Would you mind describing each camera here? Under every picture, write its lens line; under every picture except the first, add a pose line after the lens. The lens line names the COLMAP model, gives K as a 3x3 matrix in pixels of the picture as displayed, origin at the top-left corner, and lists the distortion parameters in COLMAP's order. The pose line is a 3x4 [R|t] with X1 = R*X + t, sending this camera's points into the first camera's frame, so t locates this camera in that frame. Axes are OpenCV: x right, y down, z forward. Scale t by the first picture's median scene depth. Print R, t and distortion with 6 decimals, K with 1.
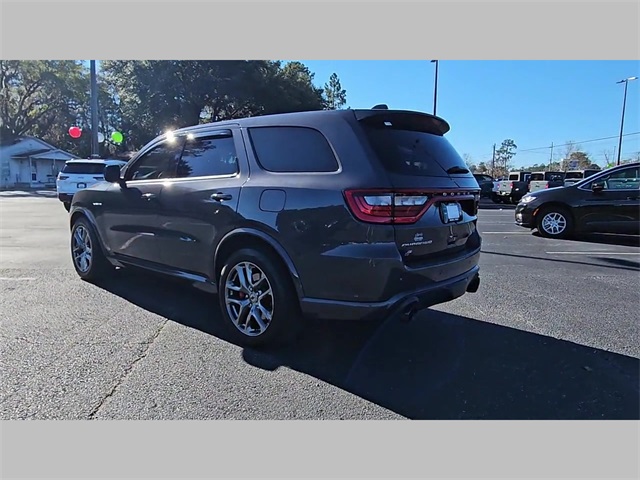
lens RADIAL K [[444.2, 0, 310.7], [0, 444.2, 240.1], [0, 0, 1]] dist [0.010956, -0.002075]
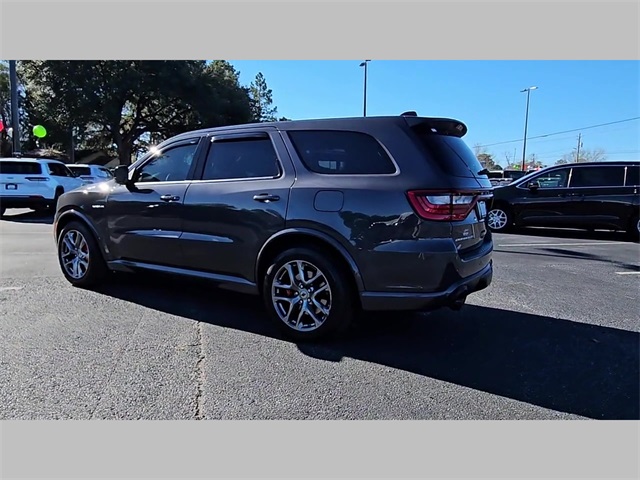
lens RADIAL K [[444.2, 0, 310.7], [0, 444.2, 240.1], [0, 0, 1]] dist [0.010956, -0.002075]
pose [[0.984700, -0.025595, 0.172366, -0.280511], [0.025441, 0.999672, 0.003104, -0.000617], [-0.172388, 0.001329, 0.985028, -0.027929]]
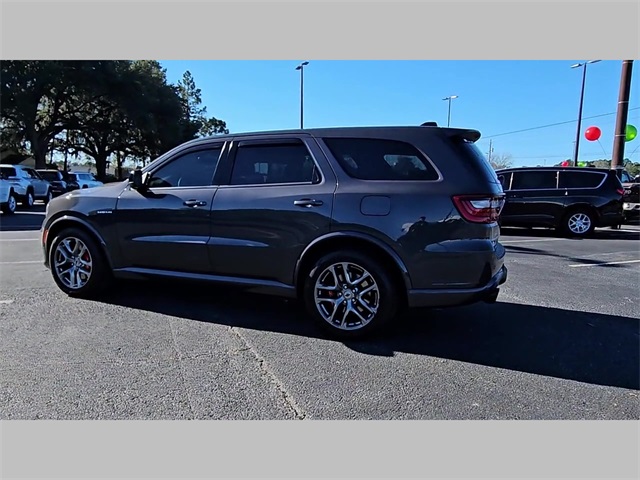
lens RADIAL K [[444.2, 0, 310.7], [0, 444.2, 240.1], [0, 0, 1]] dist [0.010956, -0.002075]
pose [[0.942423, -0.044588, 0.331439, -0.552041], [0.045201, 0.998961, 0.005862, -0.014734], [-0.331356, 0.009457, 0.943459, 0.000312]]
